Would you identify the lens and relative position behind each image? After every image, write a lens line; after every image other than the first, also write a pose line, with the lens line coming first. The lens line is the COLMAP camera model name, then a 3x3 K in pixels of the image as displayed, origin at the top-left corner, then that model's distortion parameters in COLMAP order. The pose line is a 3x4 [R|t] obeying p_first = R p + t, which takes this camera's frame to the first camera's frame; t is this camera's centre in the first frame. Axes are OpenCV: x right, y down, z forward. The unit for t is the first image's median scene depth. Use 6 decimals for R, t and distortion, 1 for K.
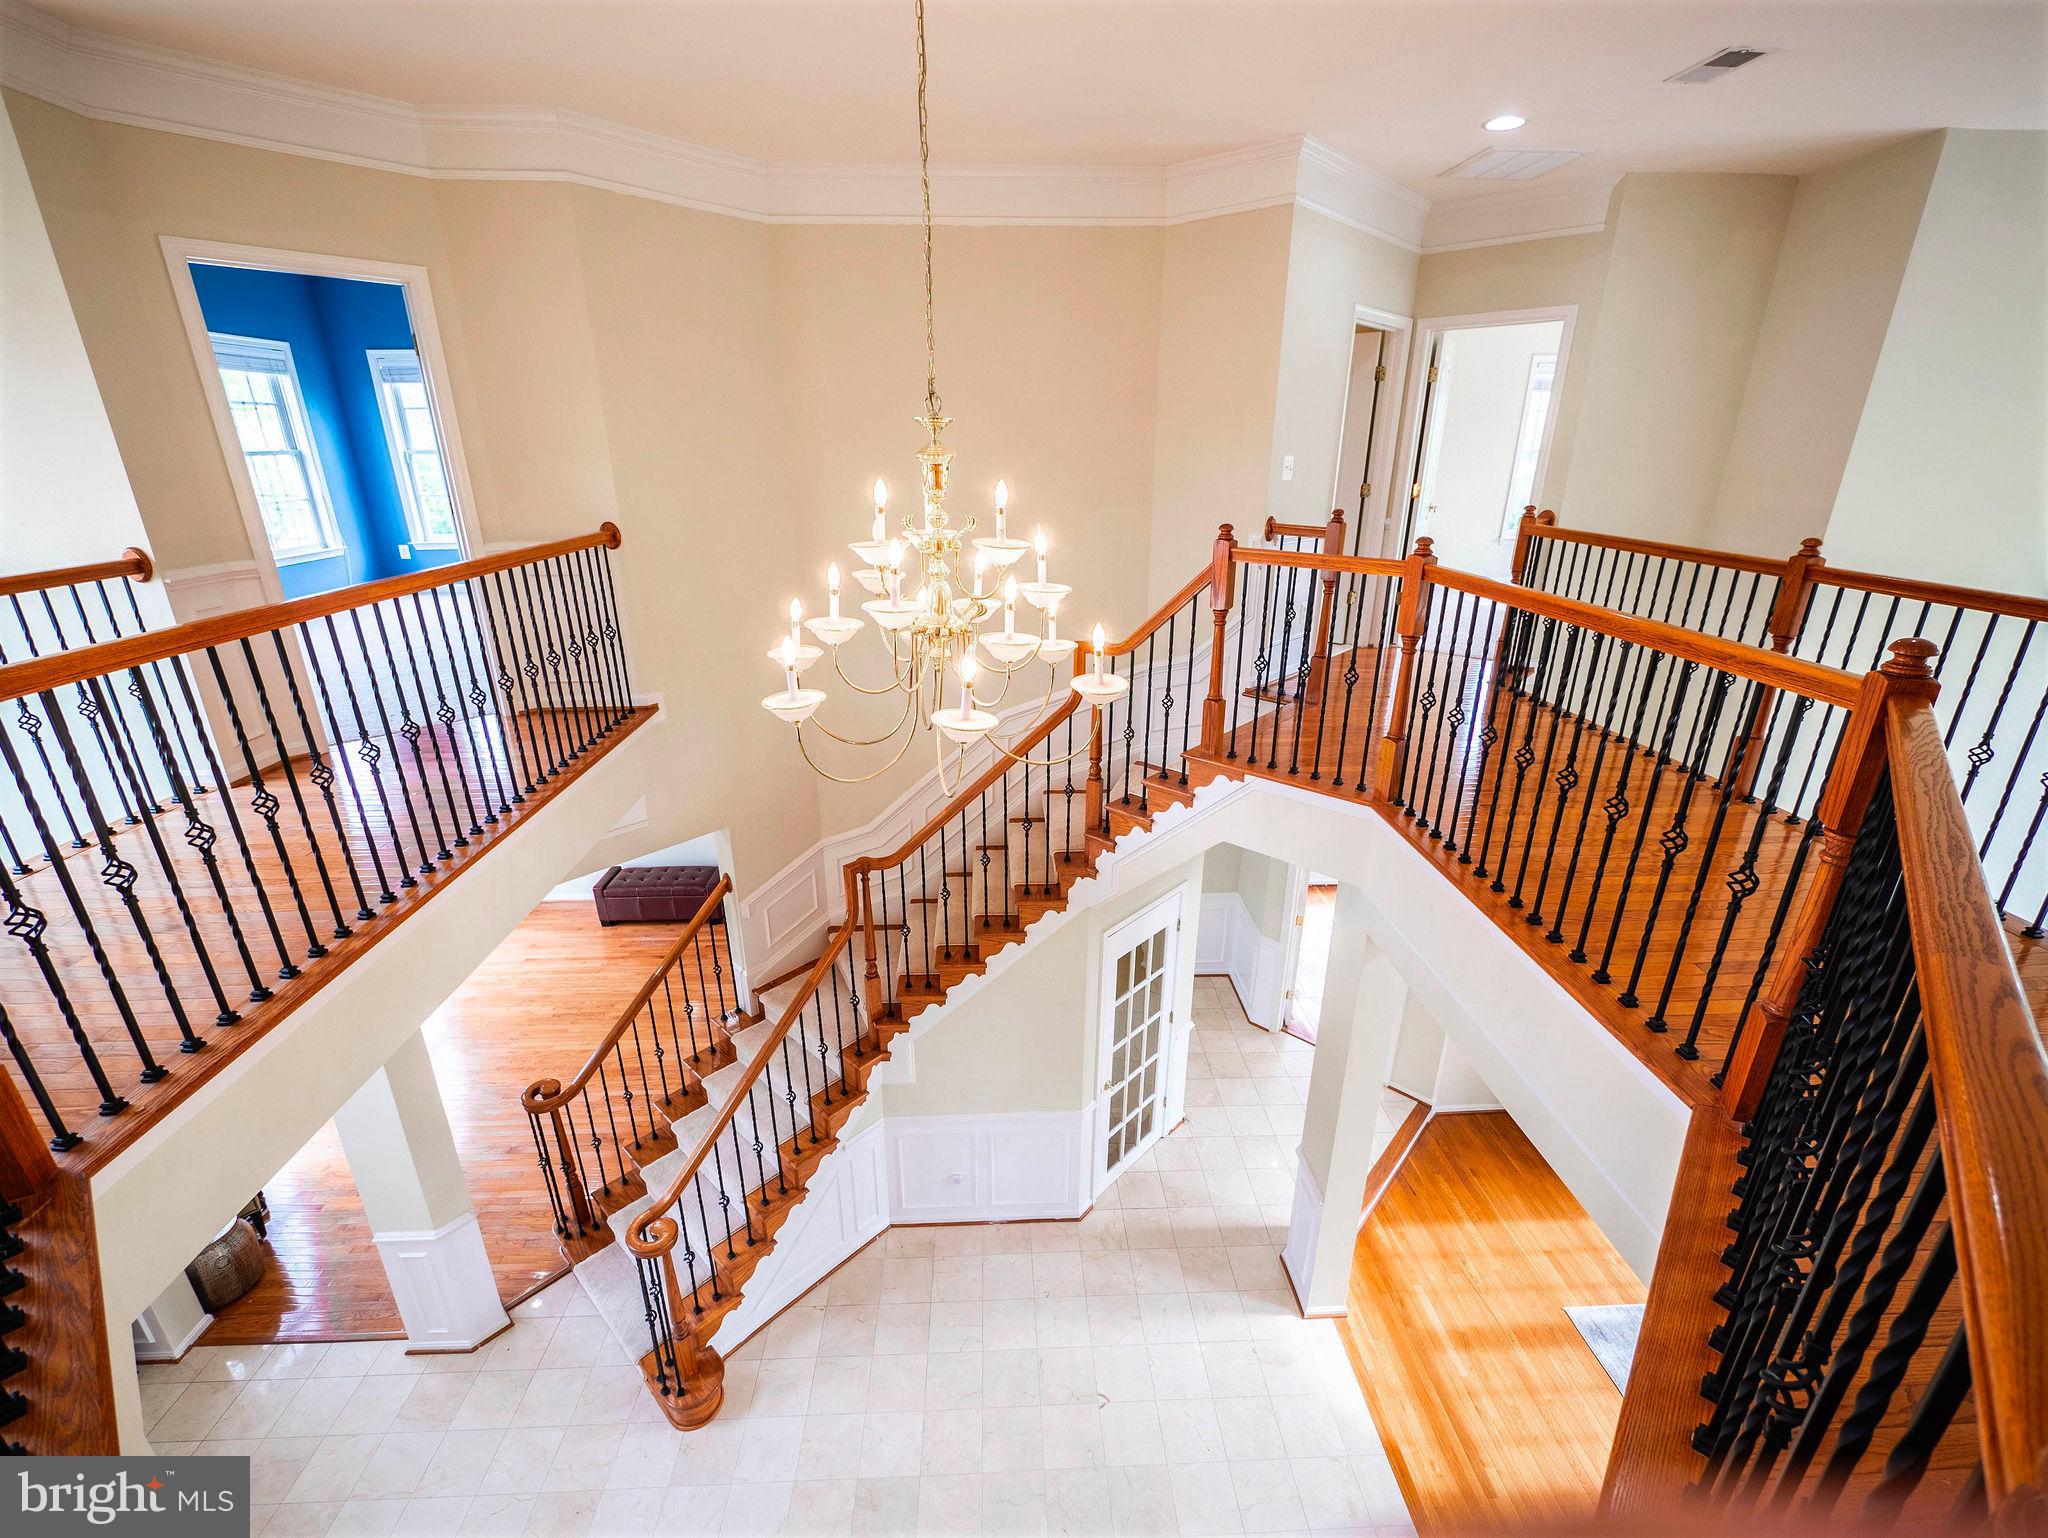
lens RADIAL K [[872.2, 0, 1034.9], [0, 872.2, 763.0], [0, 0, 1]] dist [-0.009046, 0.001938]
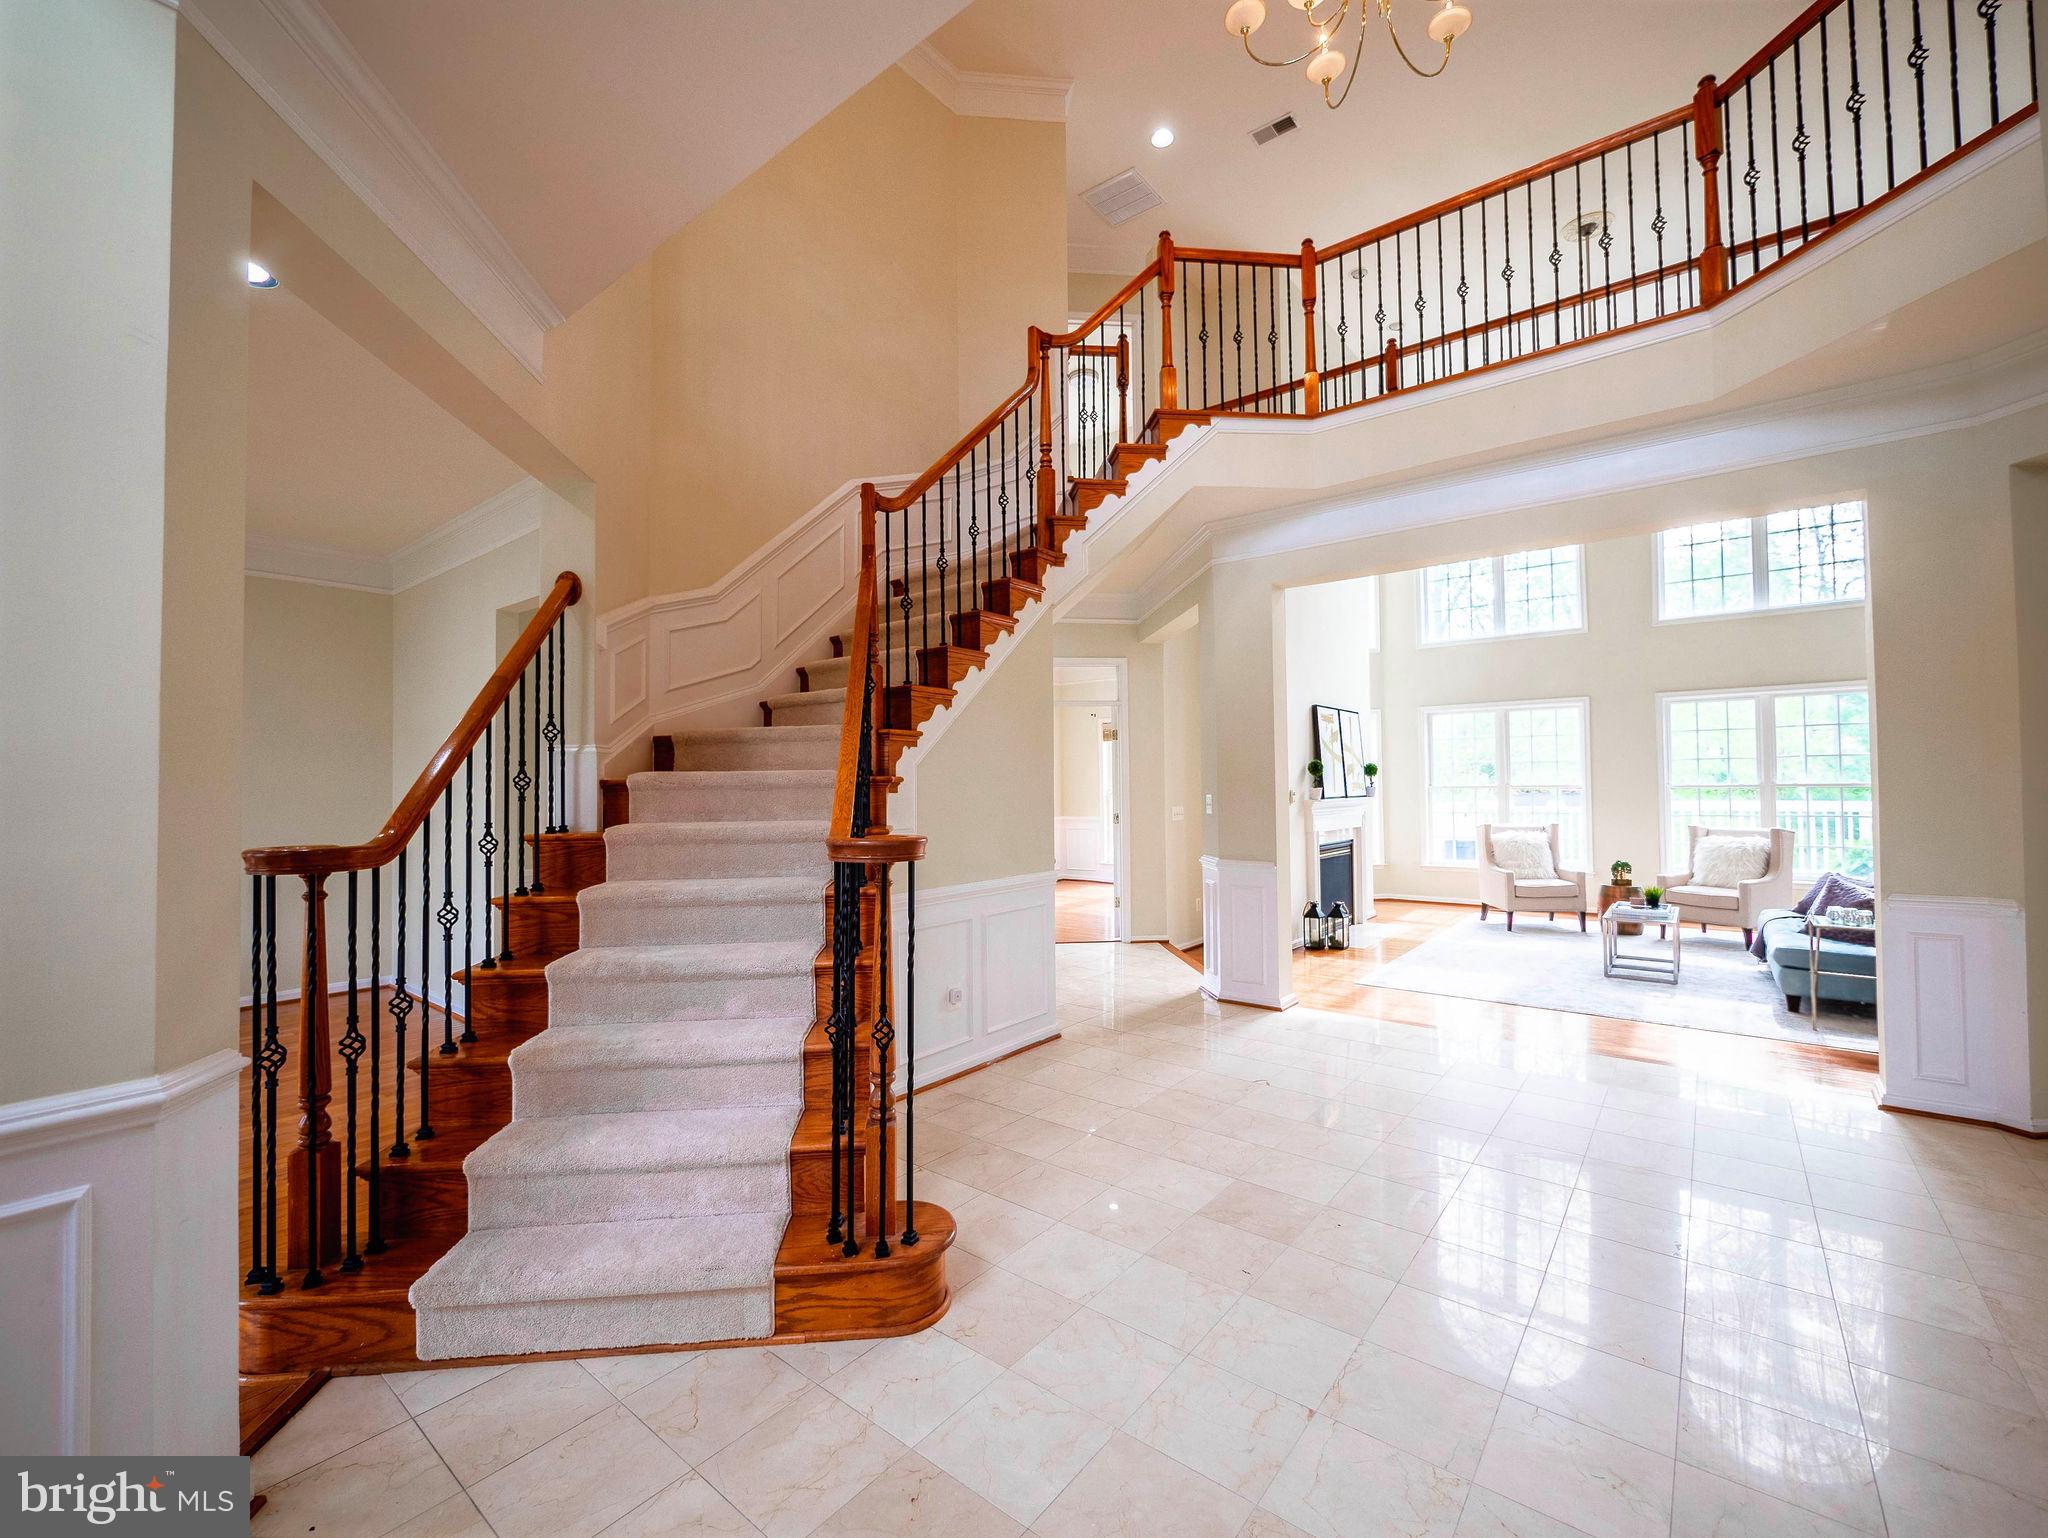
lens RADIAL K [[872.2, 0, 1030.8], [0, 872.2, 769.8], [0, 0, 1]] dist [-0.009046, 0.001938]
pose [[0.654839, 0.002240, 0.755765, -0.672131], [0.280084, 0.928071, -0.245432, 0.555912], [-0.701954, 0.372396, 0.607109, 0.486864]]
